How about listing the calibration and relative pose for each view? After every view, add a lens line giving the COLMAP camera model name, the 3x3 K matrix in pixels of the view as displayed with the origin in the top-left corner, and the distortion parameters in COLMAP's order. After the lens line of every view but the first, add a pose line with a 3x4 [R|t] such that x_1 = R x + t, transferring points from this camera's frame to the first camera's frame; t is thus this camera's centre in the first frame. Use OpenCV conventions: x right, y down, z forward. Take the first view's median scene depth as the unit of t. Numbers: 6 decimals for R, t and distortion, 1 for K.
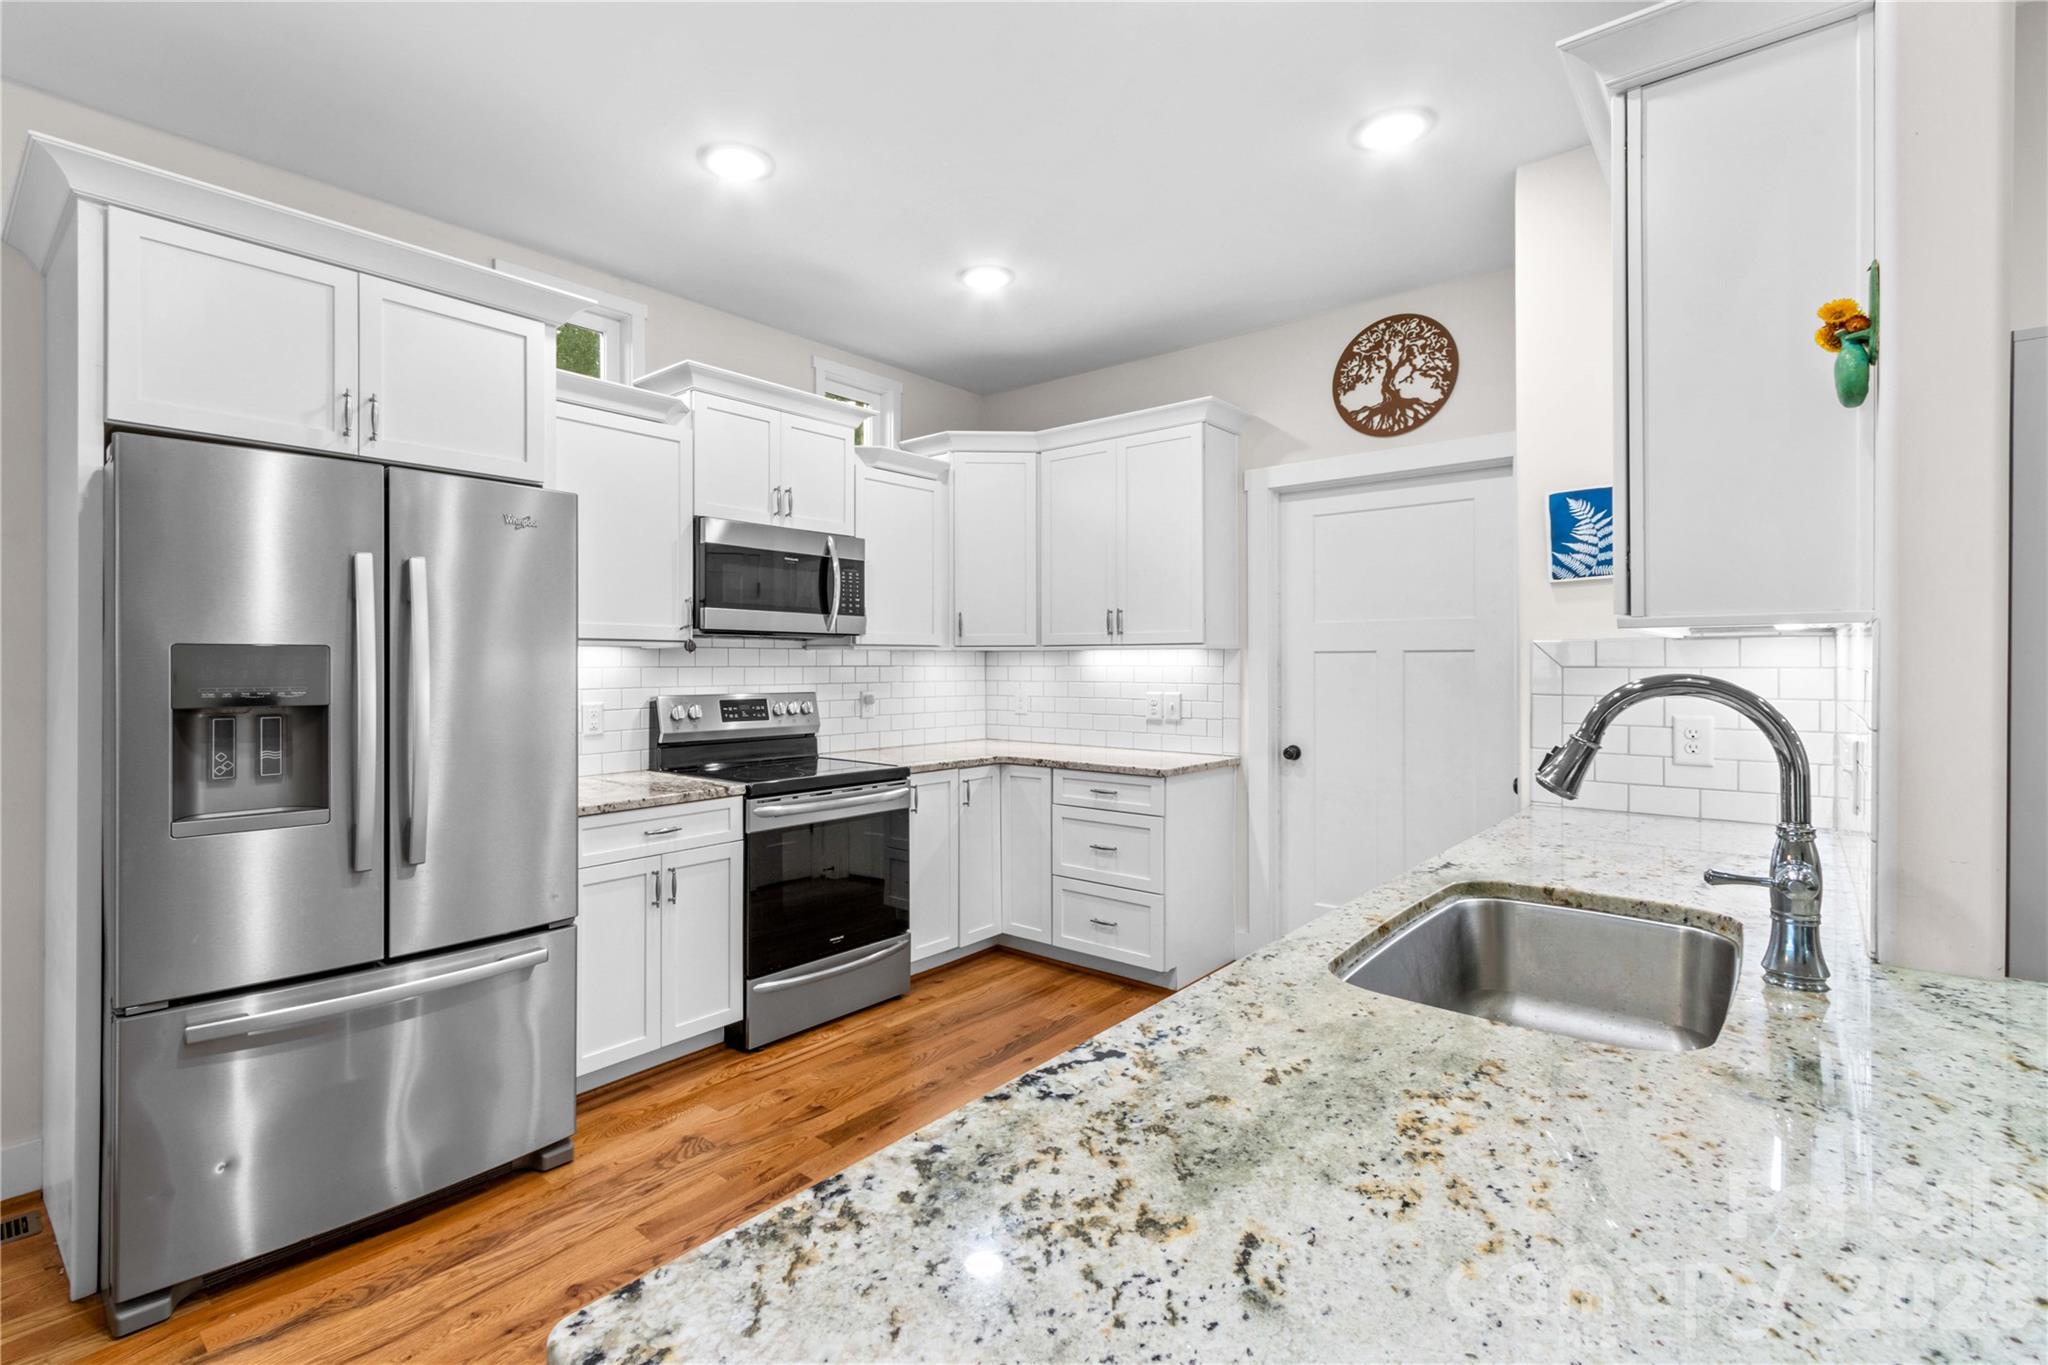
lens RADIAL K [[942.8, 0, 977.0], [0, 942.8, 663.1], [0, 0, 1]] dist [0.010788, -0.002296]
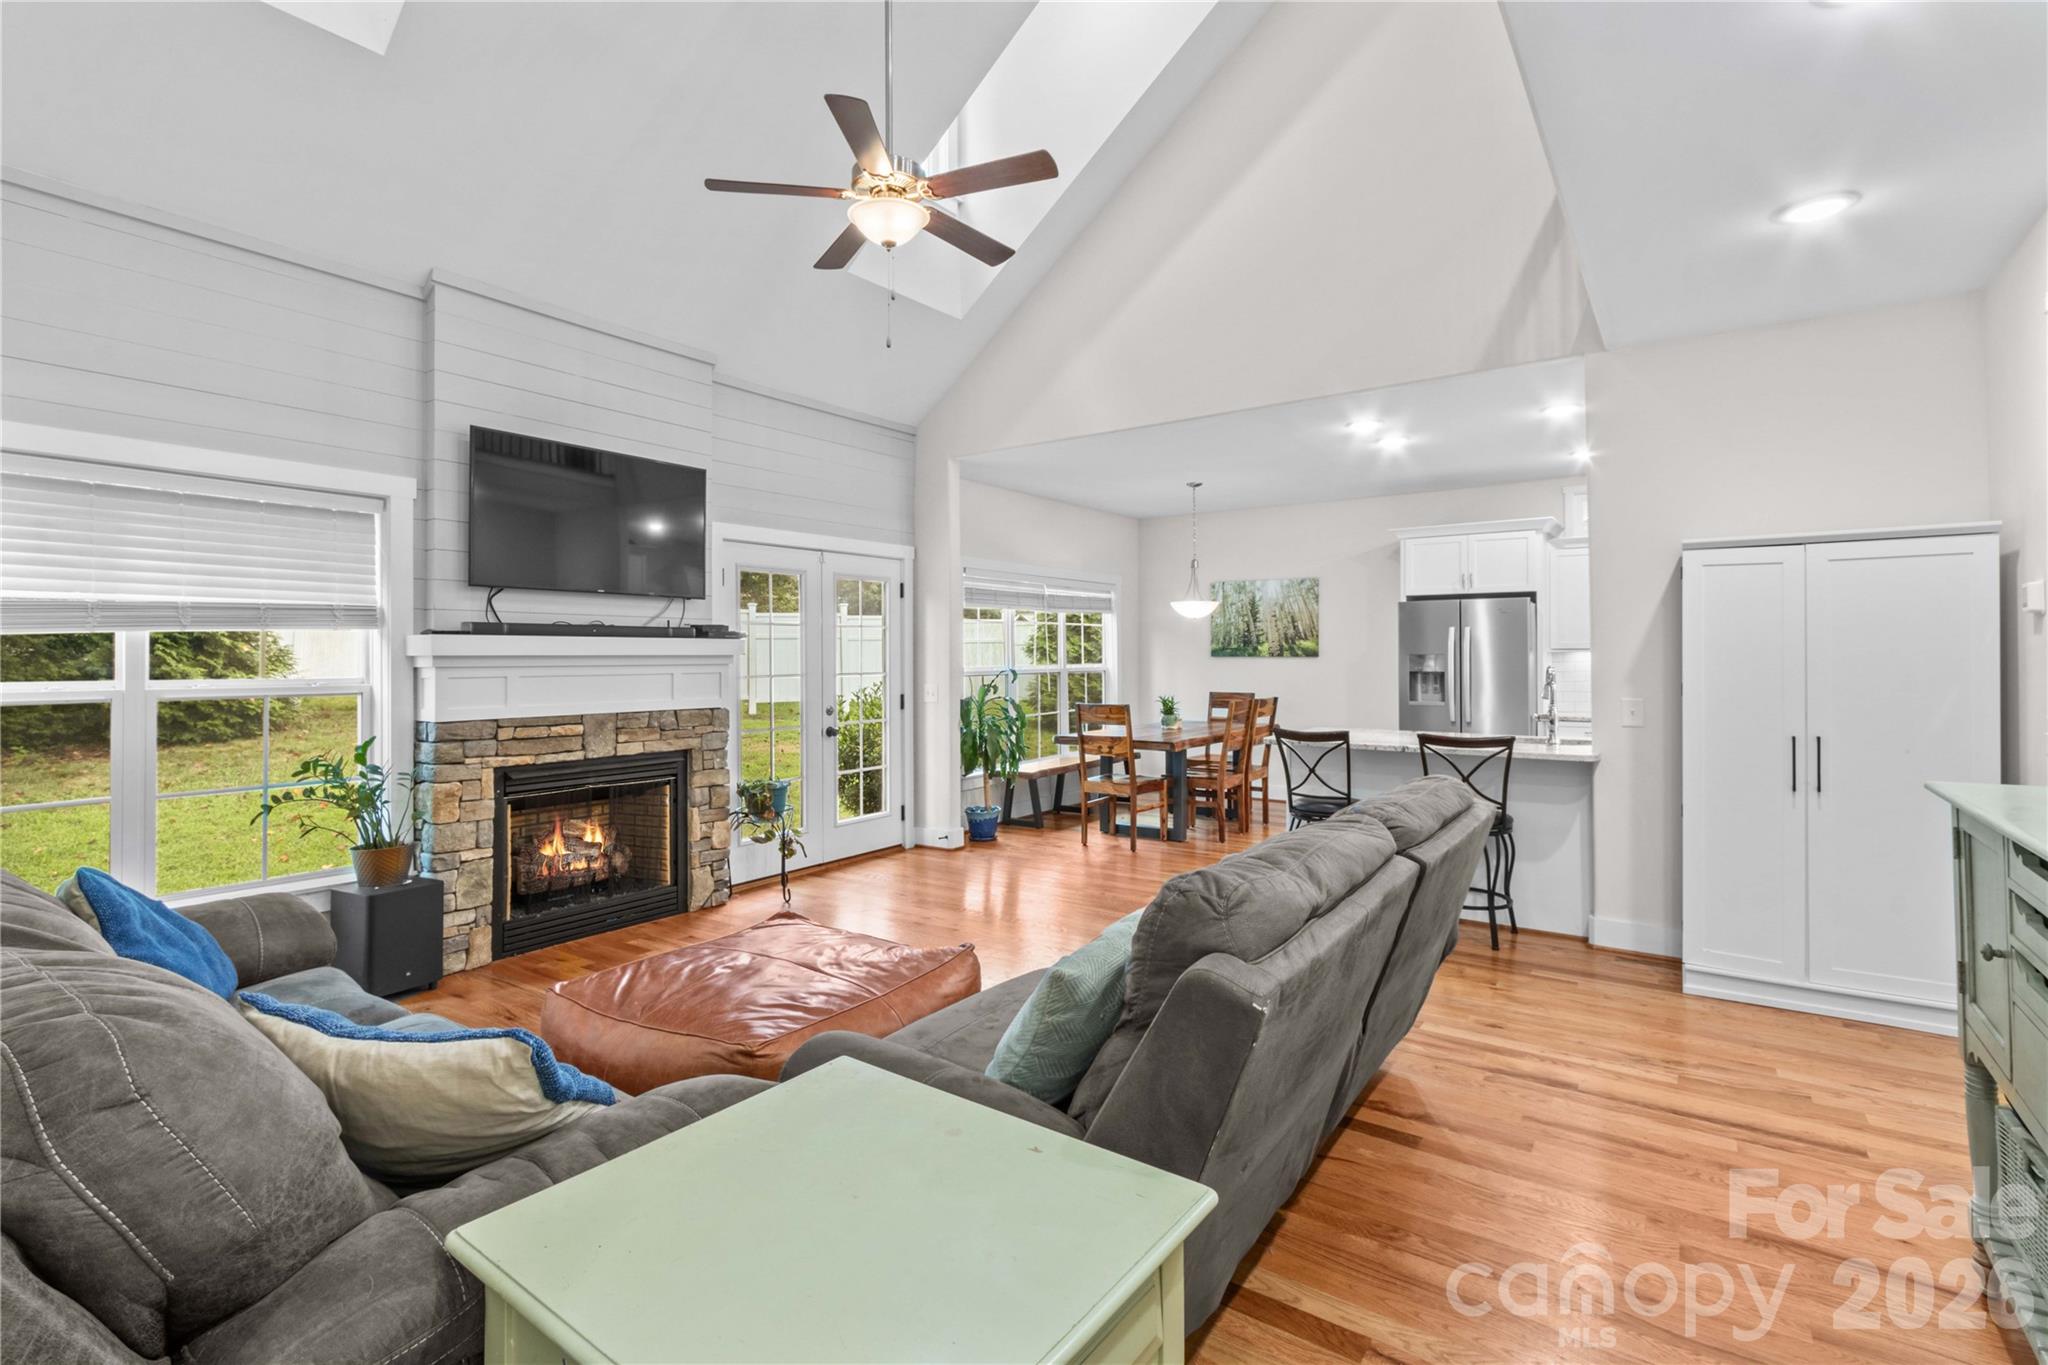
lens RADIAL K [[942.8, 0, 997.5], [0, 942.8, 651.8], [0, 0, 1]] dist [0.010788, -0.002296]
pose [[0.085007, -0.003284, -0.996375, 1.505162], [0.001441, 0.999994, -0.003173, -0.011360], [0.996379, -0.001166, 0.085012, -0.527812]]
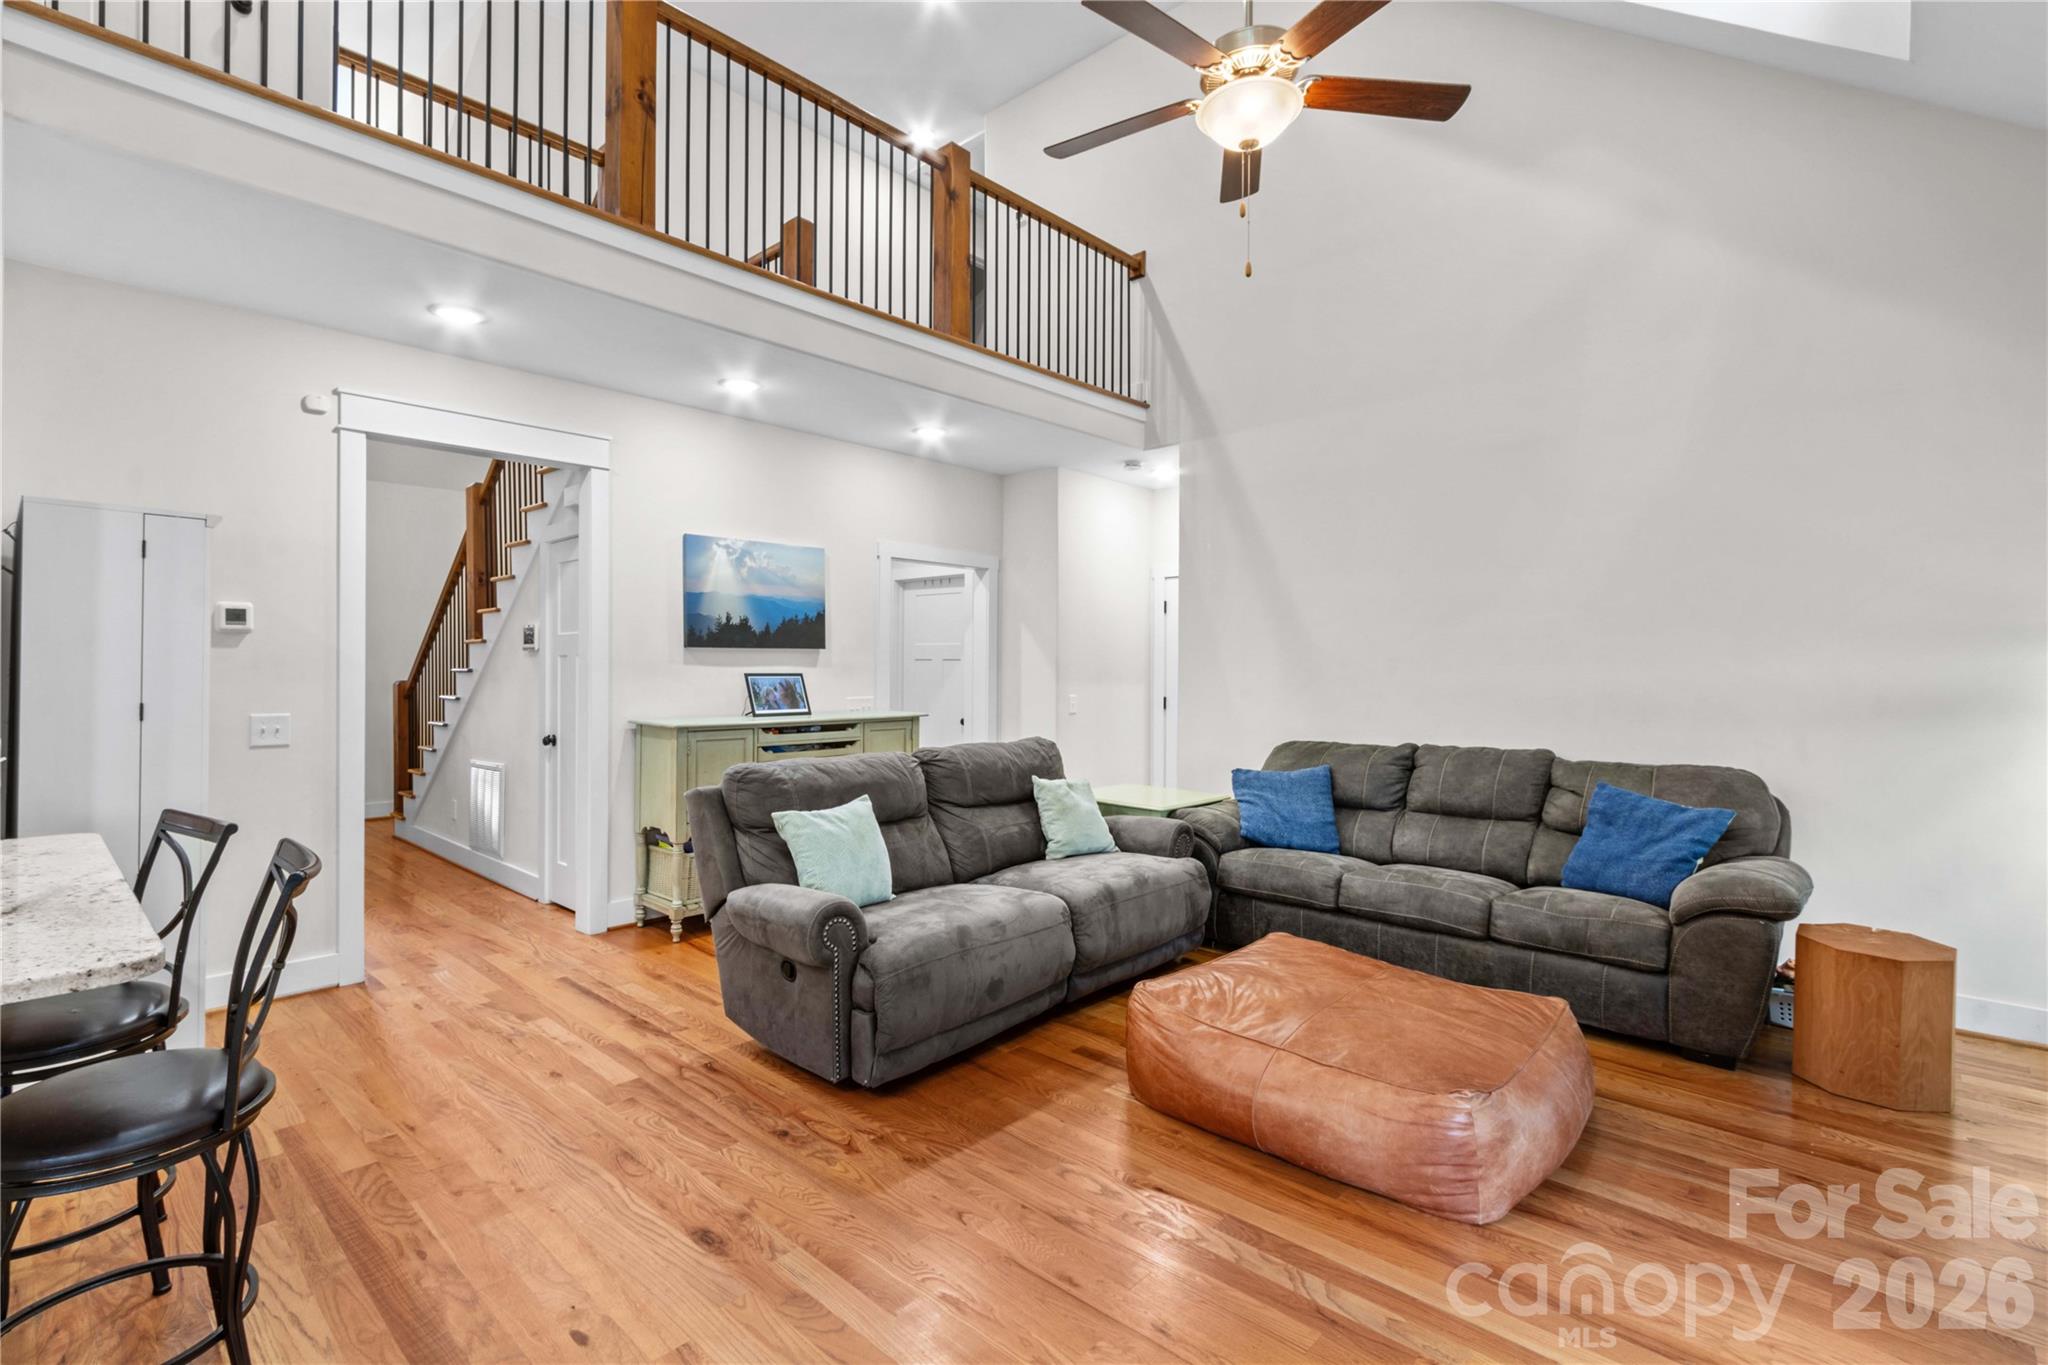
lens RADIAL K [[942.8, 0, 976.8], [0, 942.8, 667.9], [0, 0, 1]] dist [0.010788, -0.002296]
pose [[0.047191, 0.004177, 0.998877, -0.258193], [-0.004041, 0.999984, -0.003991, -0.006746], [-0.998878, -0.003848, 0.047207, -0.371705]]
